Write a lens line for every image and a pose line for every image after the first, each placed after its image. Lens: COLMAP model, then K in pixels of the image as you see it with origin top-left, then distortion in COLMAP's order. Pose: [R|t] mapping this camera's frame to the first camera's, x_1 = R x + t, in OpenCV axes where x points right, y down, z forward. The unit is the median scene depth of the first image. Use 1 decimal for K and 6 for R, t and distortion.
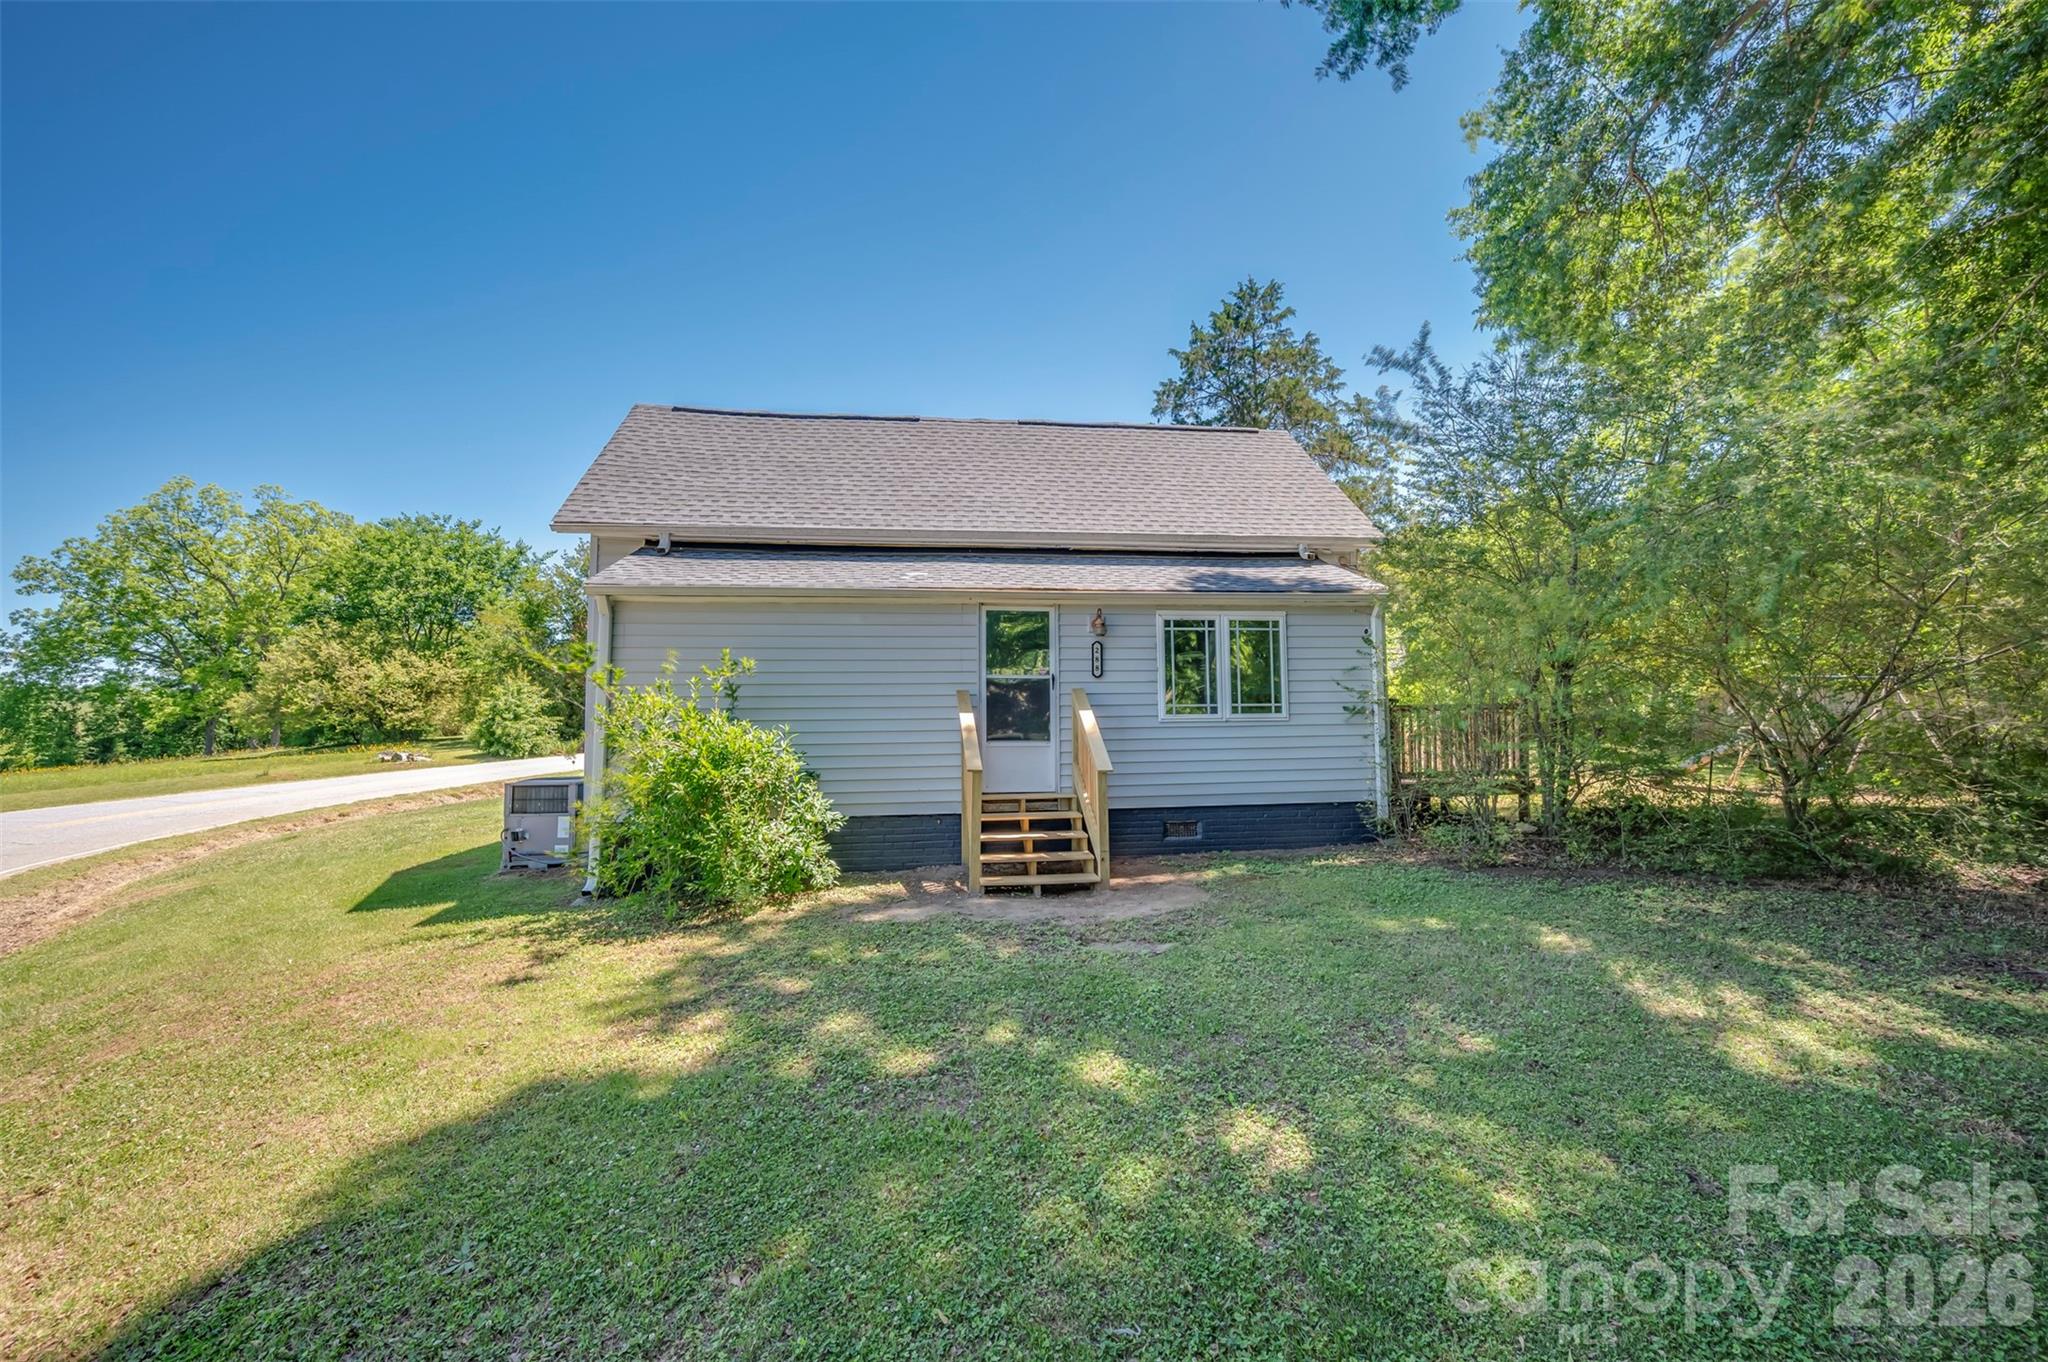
lens RADIAL K [[818.5, 0, 1031.8], [0, 818.5, 685.1], [0, 0, 1]] dist [0.003409, 0.000543]
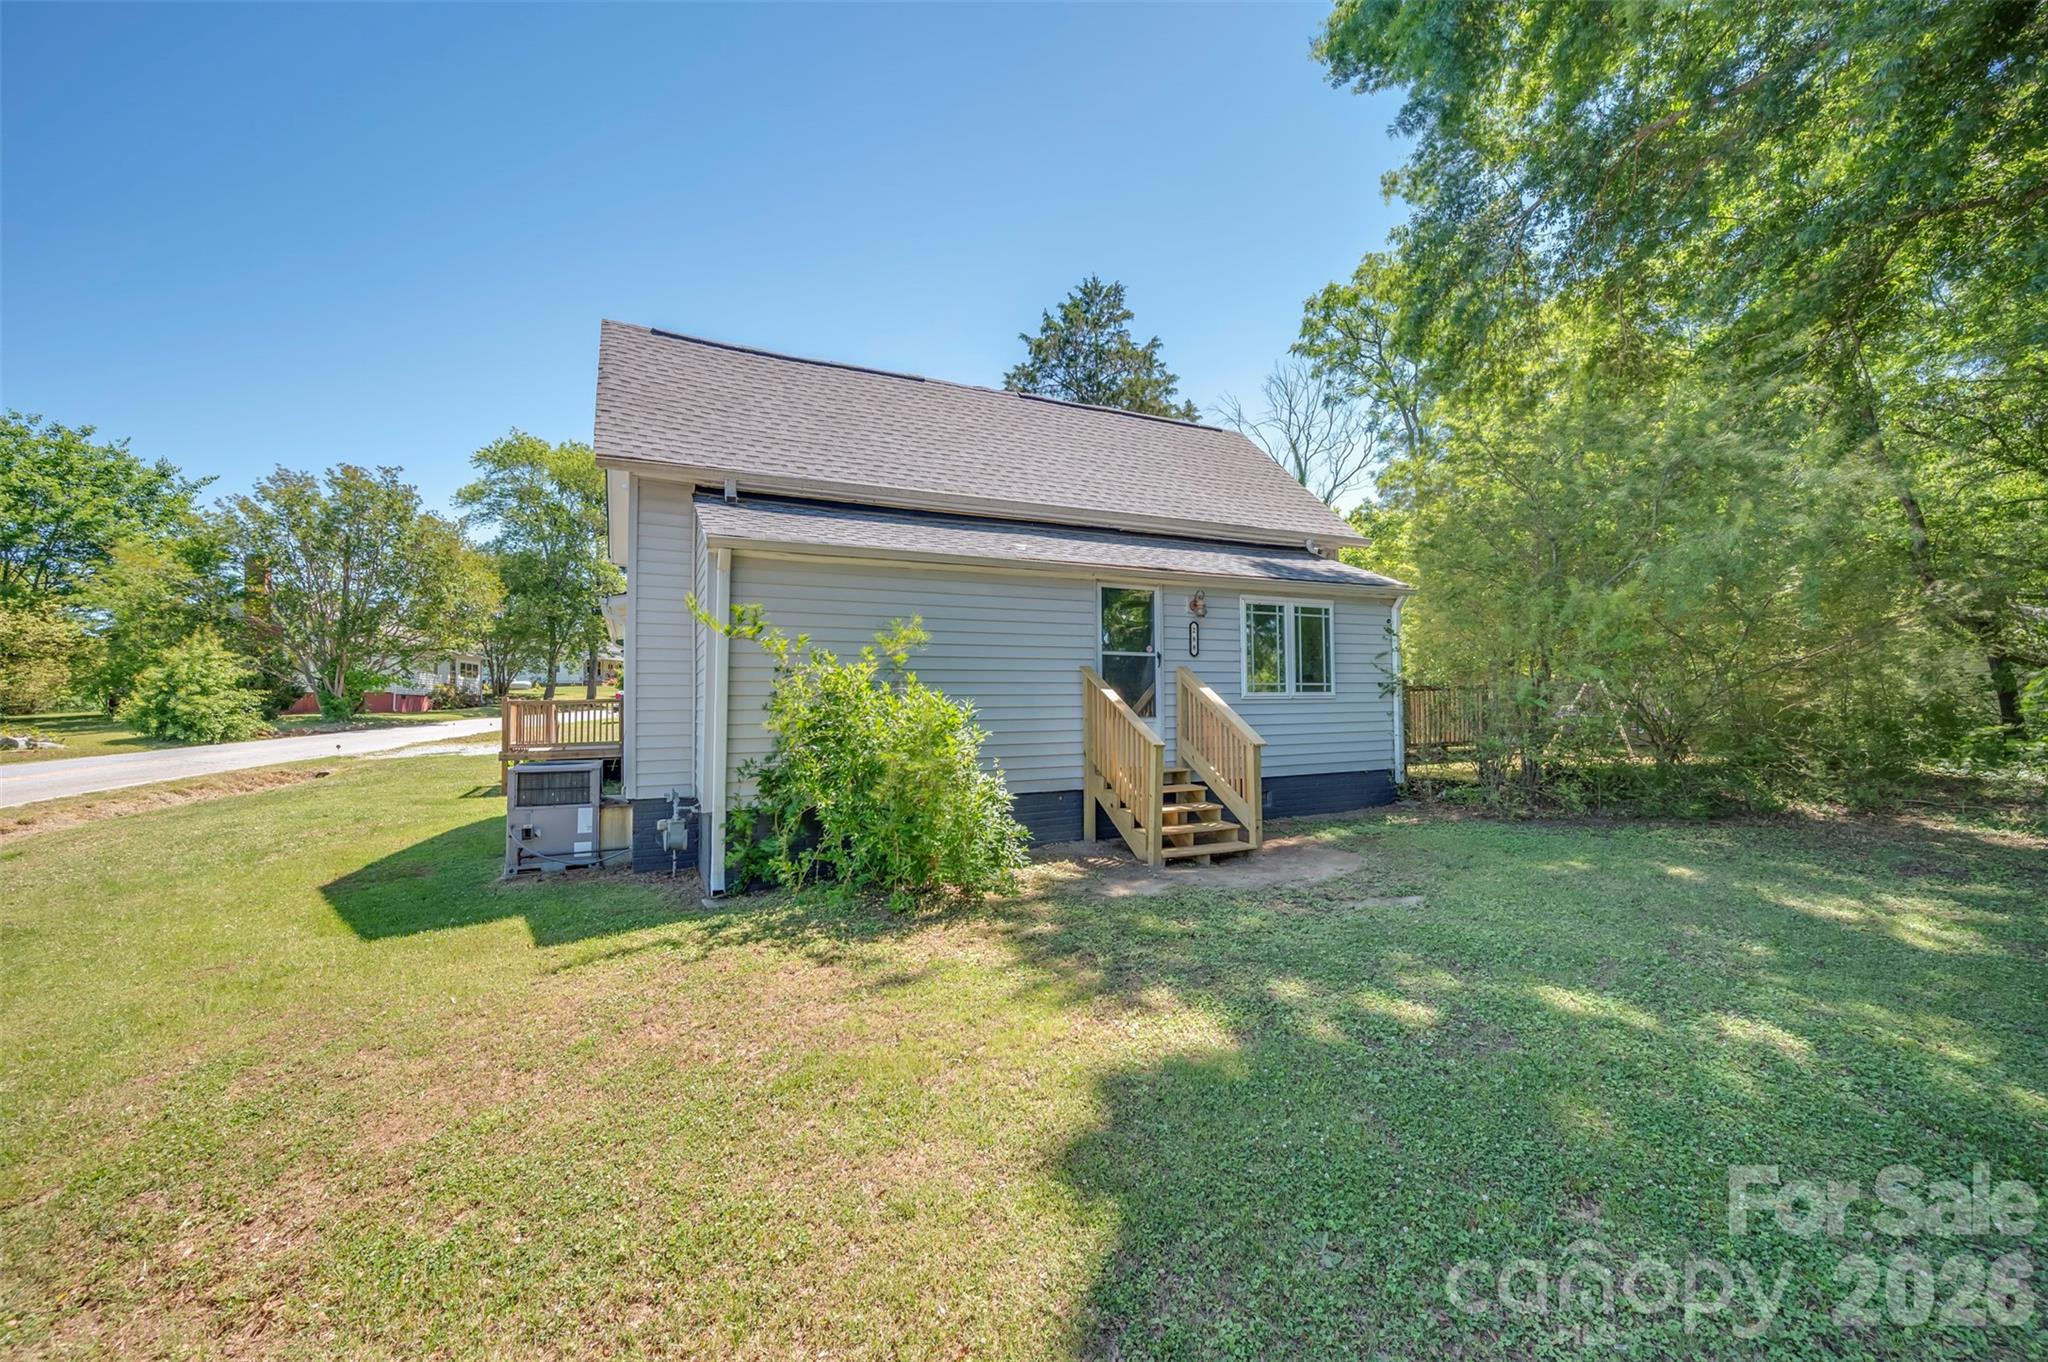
lens RADIAL K [[818.5, 0, 1031.8], [0, 818.5, 685.1], [0, 0, 1]] dist [0.003409, 0.000543]
pose [[0.949378, 0.010782, 0.313951, -0.401751], [-0.018649, 0.999583, 0.022063, 0.007489], [-0.313582, -0.026801, 0.949183, 0.064842]]
